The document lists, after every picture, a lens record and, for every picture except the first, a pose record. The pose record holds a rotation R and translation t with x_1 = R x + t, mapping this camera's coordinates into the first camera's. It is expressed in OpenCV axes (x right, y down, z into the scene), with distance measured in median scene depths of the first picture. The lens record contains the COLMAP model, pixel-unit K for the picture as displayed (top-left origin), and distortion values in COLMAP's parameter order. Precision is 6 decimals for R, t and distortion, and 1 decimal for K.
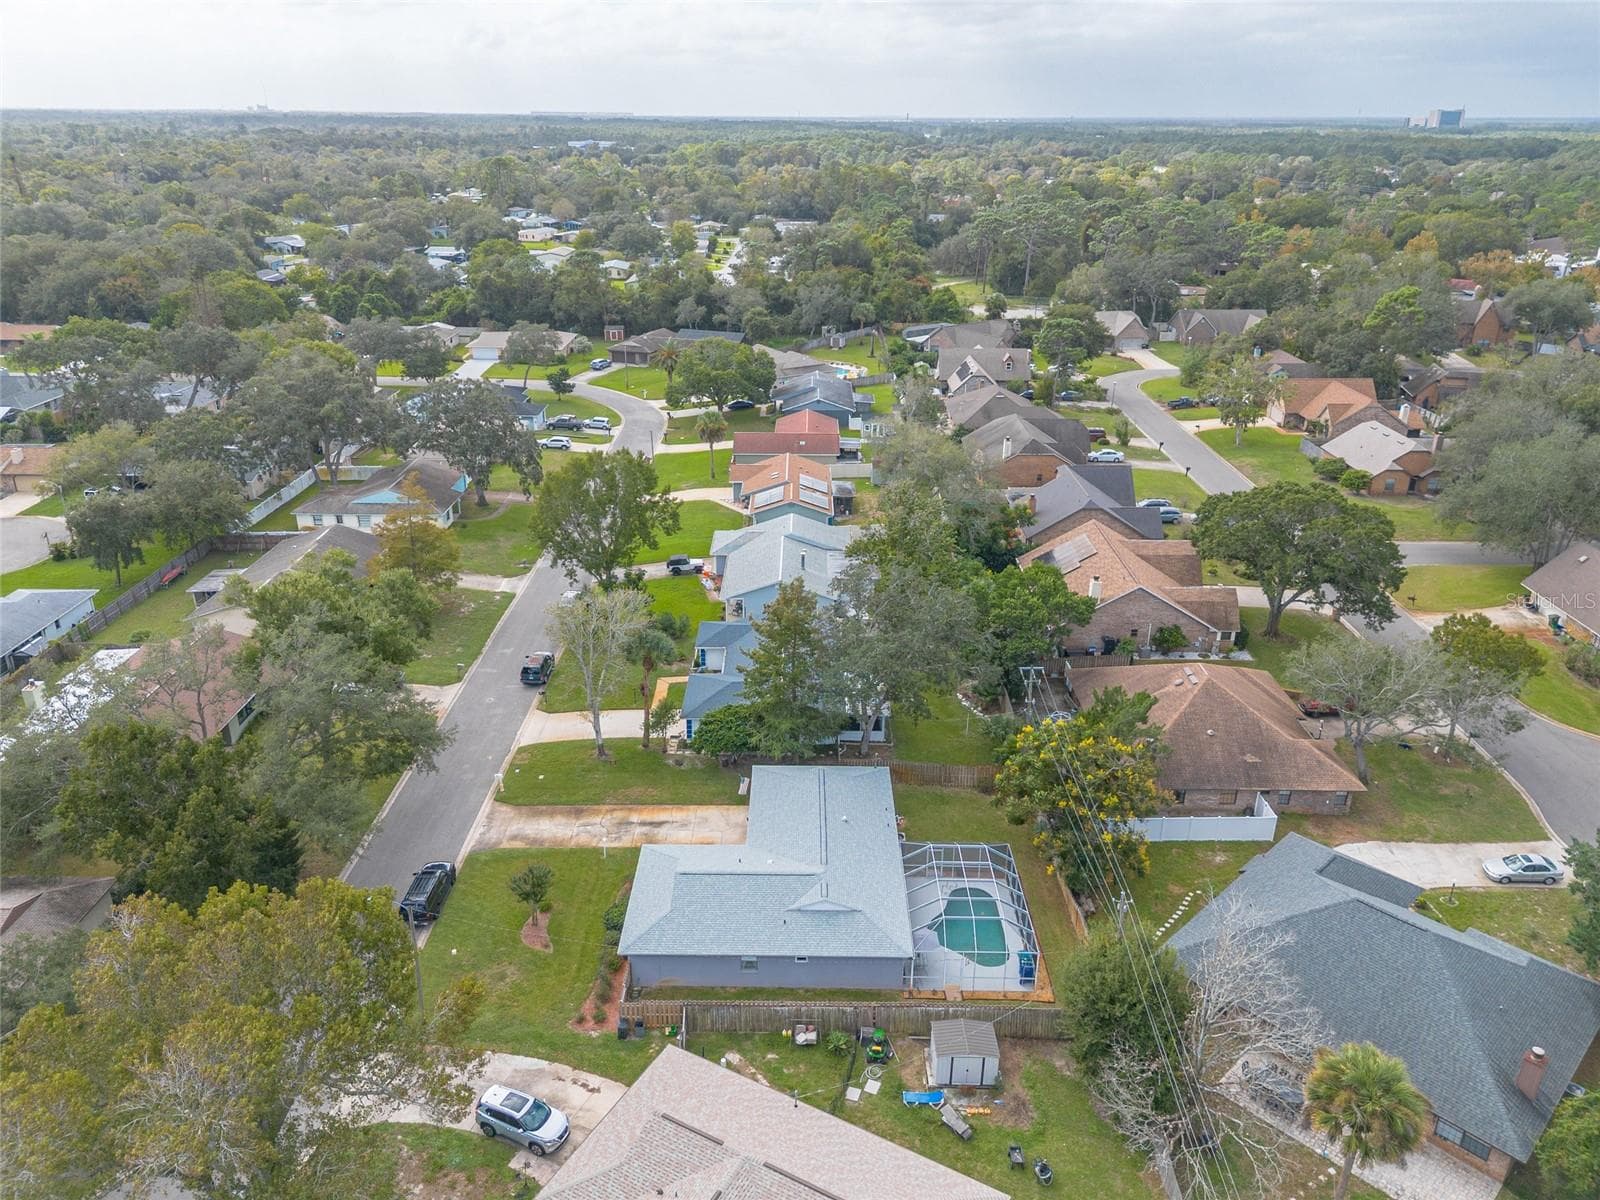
lens RADIAL K [[1132.8, 0, 784.1], [0, 1132.8, 599.4], [0, 0, 1]] dist [0.074014, -0.074075]
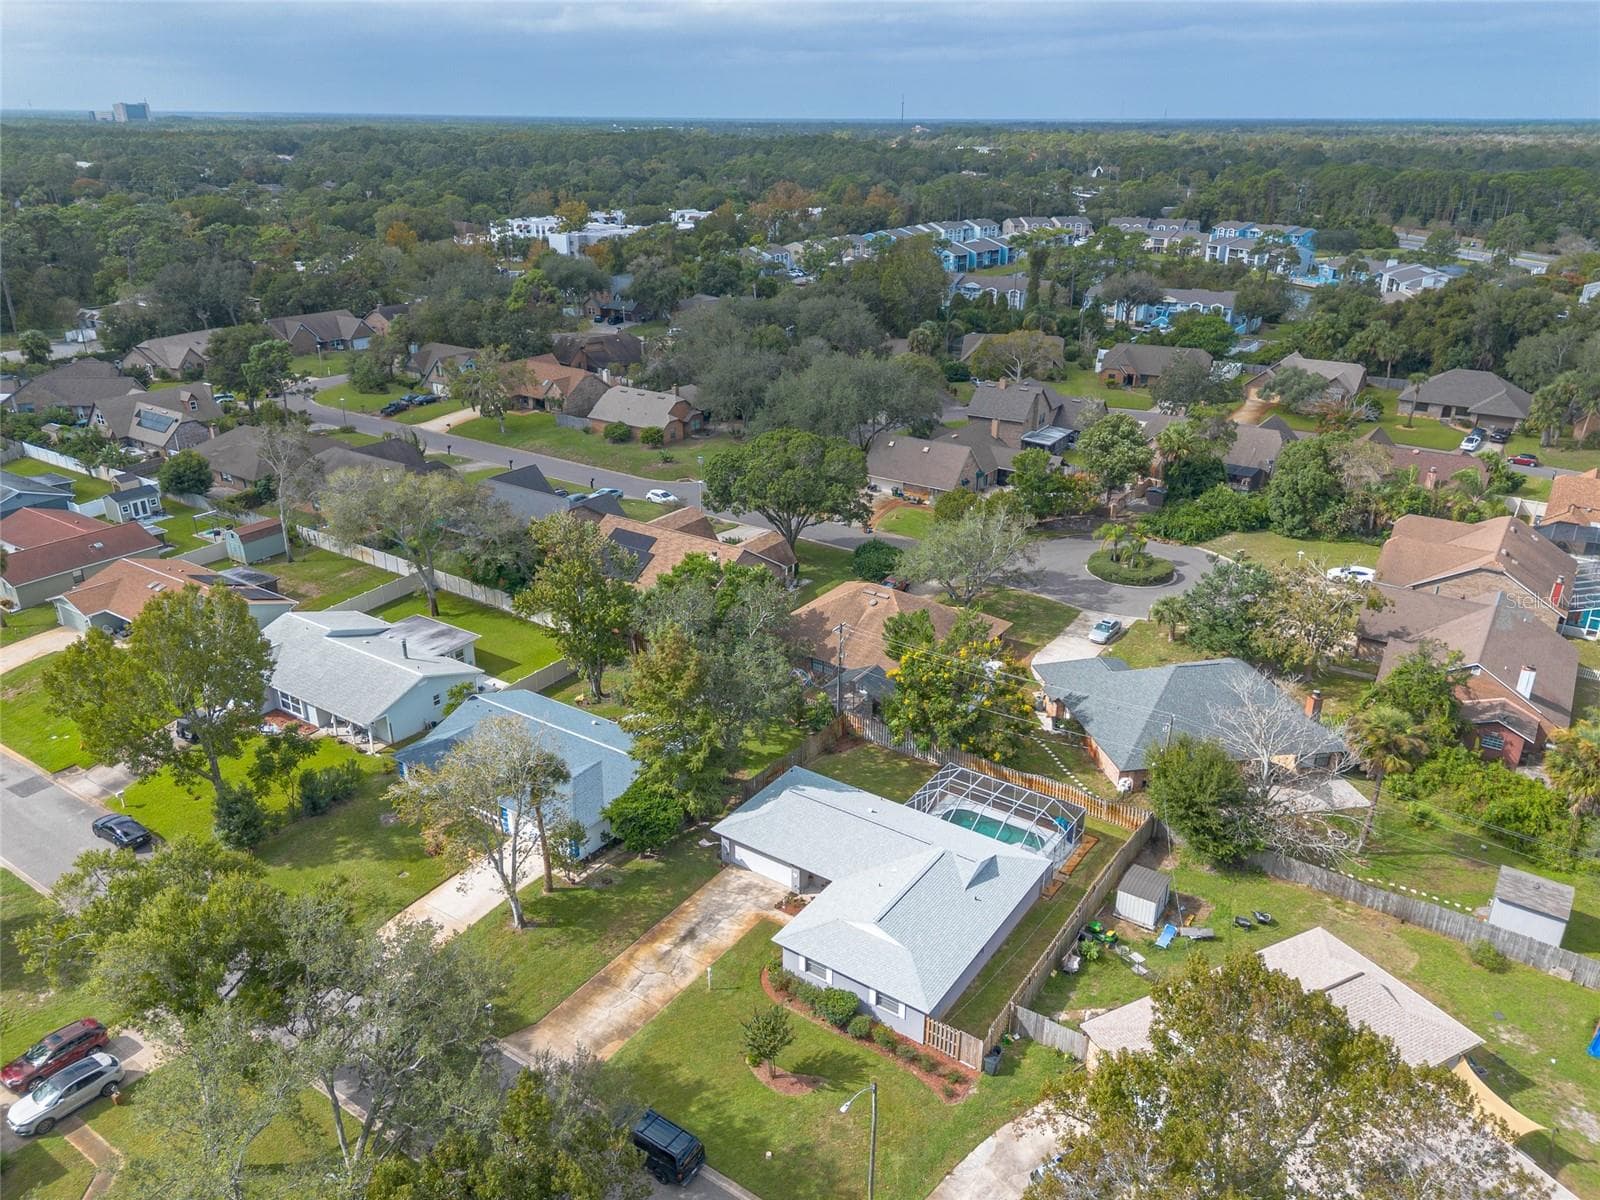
lens RADIAL K [[1132.8, 0, 784.1], [0, 1132.8, 599.4], [0, 0, 1]] dist [0.074014, -0.074075]
pose [[0.560684, -0.323724, 0.762126, -0.435261], [0.320098, 0.933593, 0.161066, -0.108305], [-0.763656, 0.153648, 0.627074, 0.230184]]
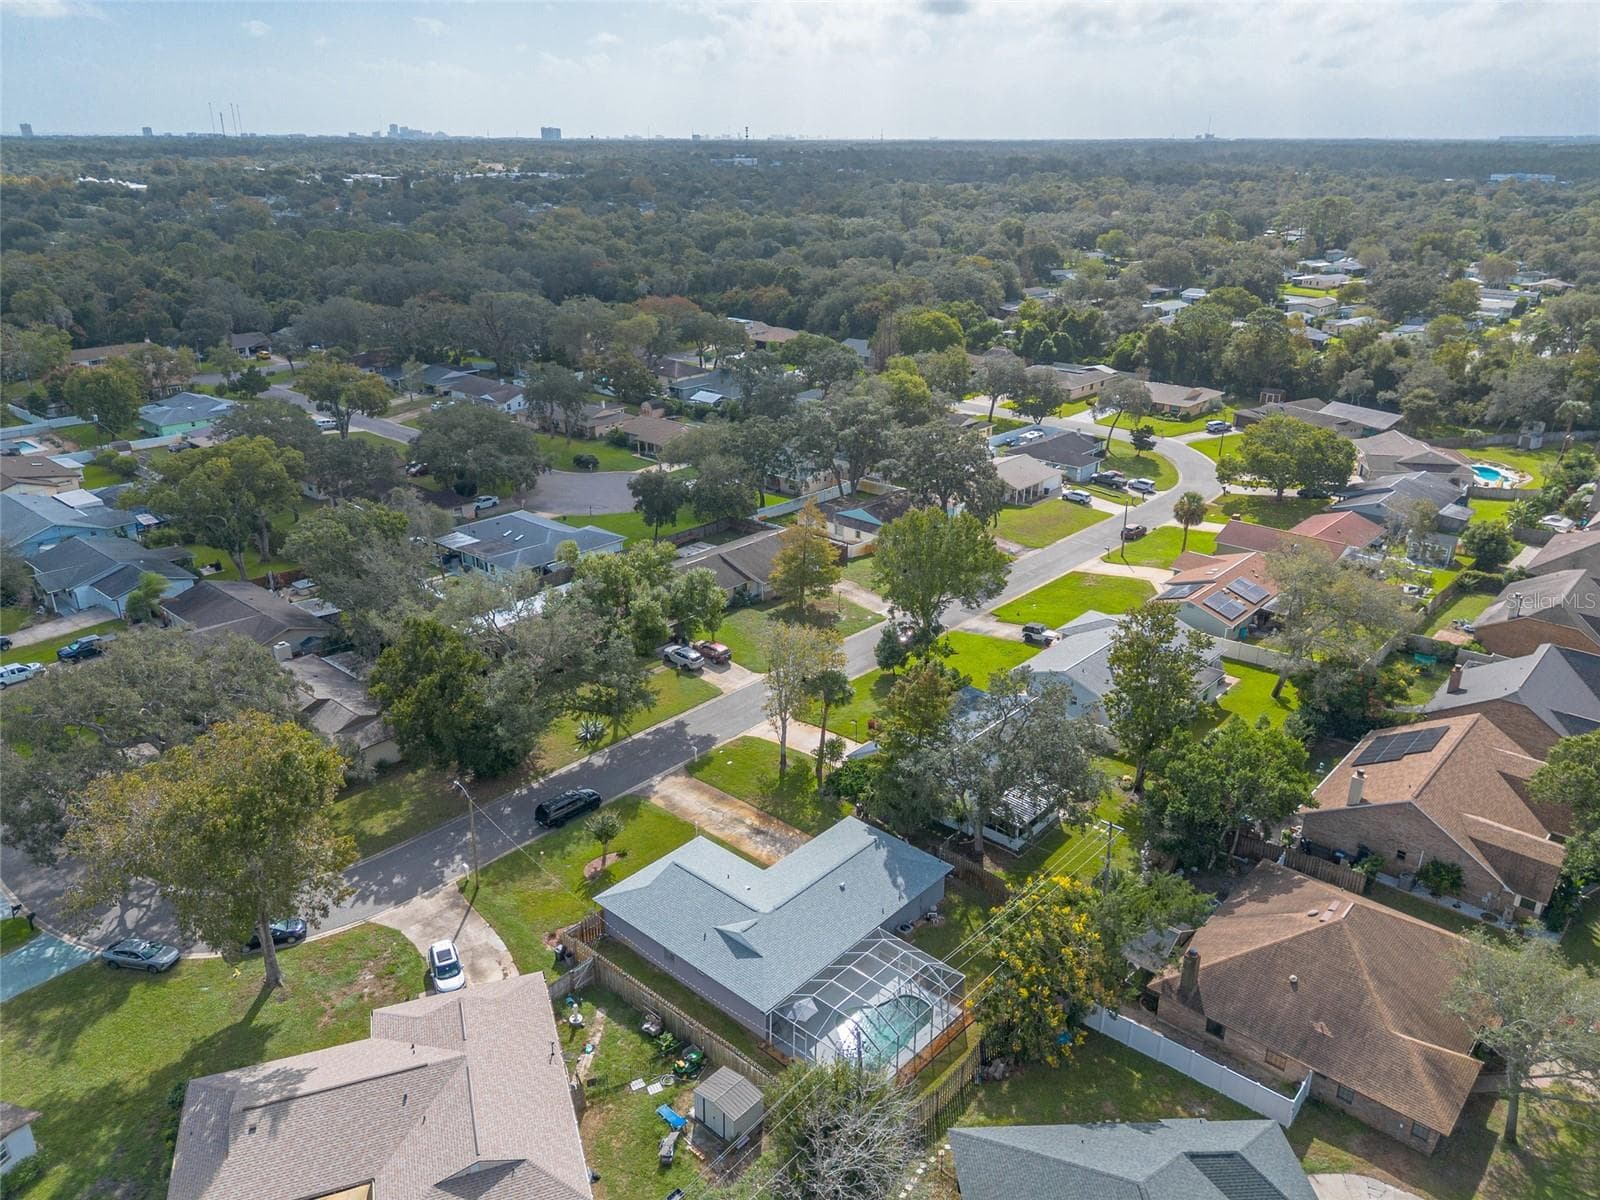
lens RADIAL K [[1132.8, 0, 784.1], [0, 1132.8, 599.4], [0, 0, 1]] dist [0.074014, -0.074075]
pose [[0.749192, 0.243181, -0.616097, 0.358709], [-0.255790, 0.964228, 0.069544, -0.073185], [0.610969, 0.105490, 0.784595, 0.066515]]
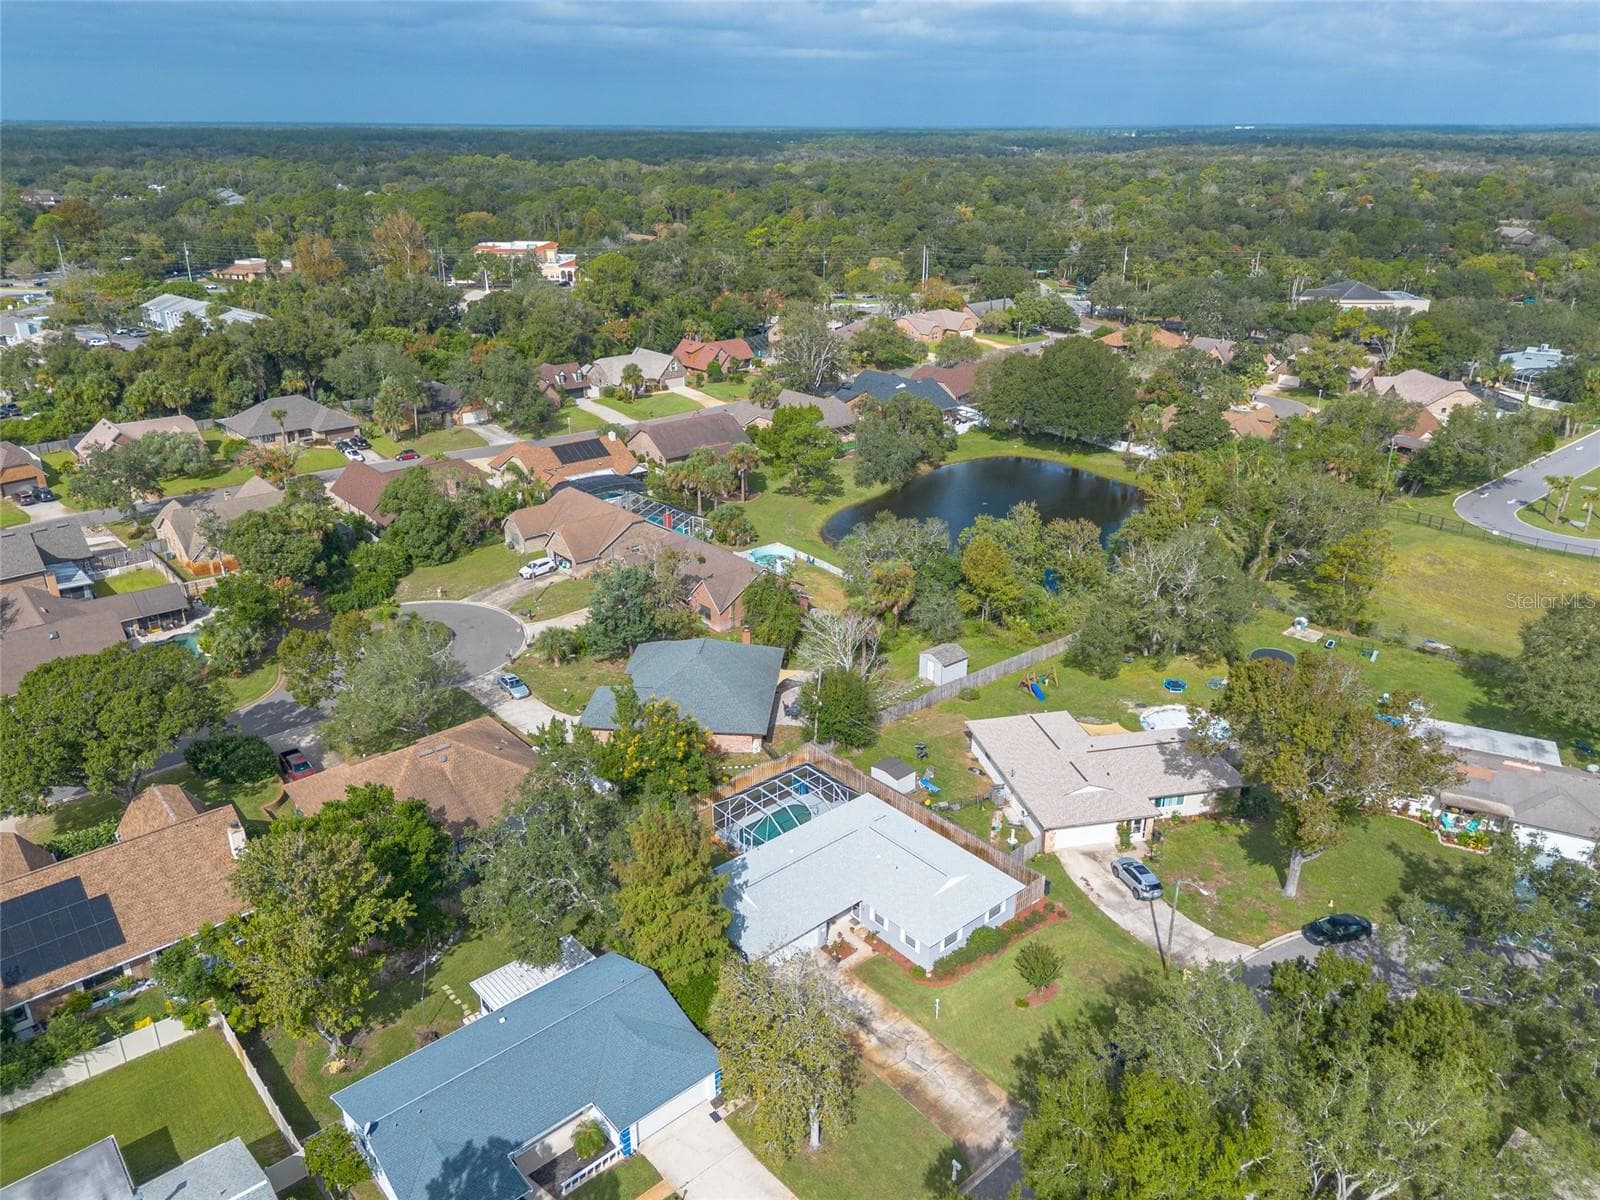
lens RADIAL K [[1164.6, 0, 800.0], [0, 1164.6, 600.0], [0, 0, 1]] dist [0.073786, -0.070381]
pose [[-0.666113, -0.286208, 0.688751, -0.419825], [0.285657, 0.755135, 0.590061, -0.417087], [-0.688980, 0.589794, -0.421248, 0.808665]]
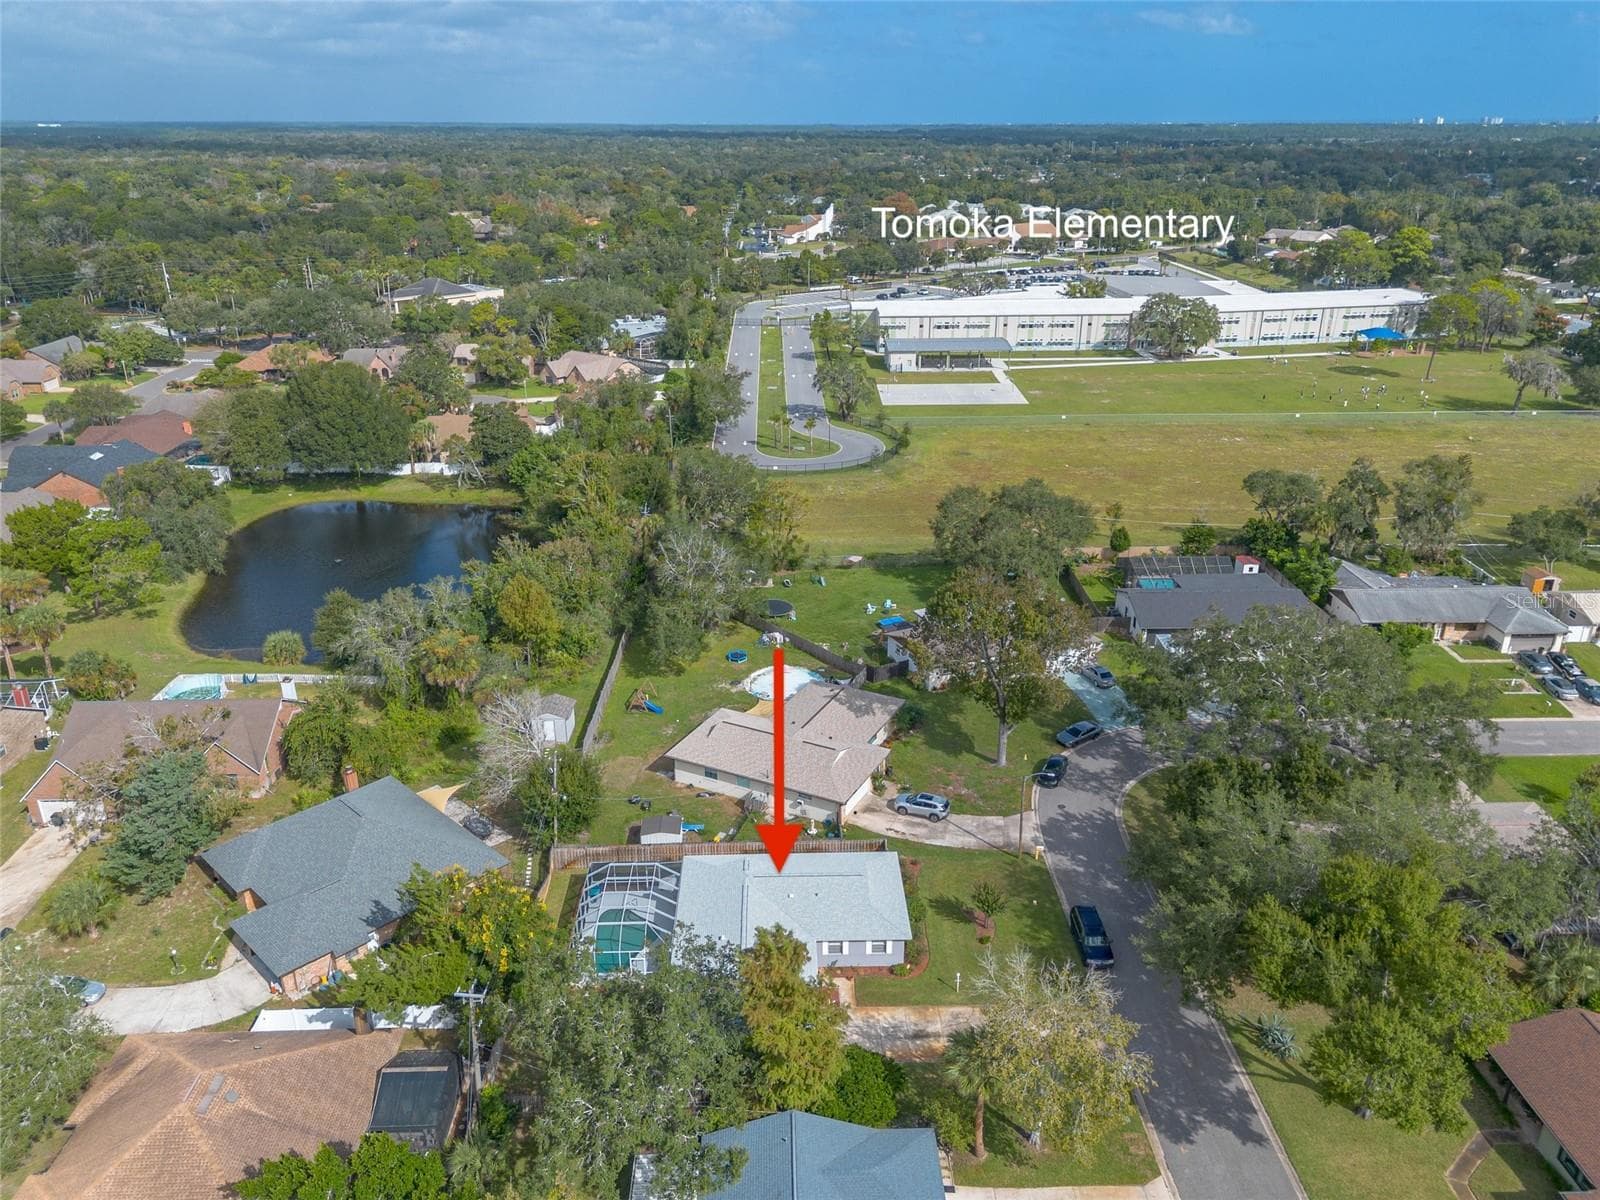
lens RADIAL K [[1164.6, 0, 800.0], [0, 1164.6, 600.0], [0, 0, 1]] dist [0.073786, -0.070381]
pose [[-0.999087, 0.015567, -0.039779, 0.011972], [-0.017250, 0.704894, 0.709102, -0.484754], [0.039078, 0.709141, -0.703982, 0.934372]]
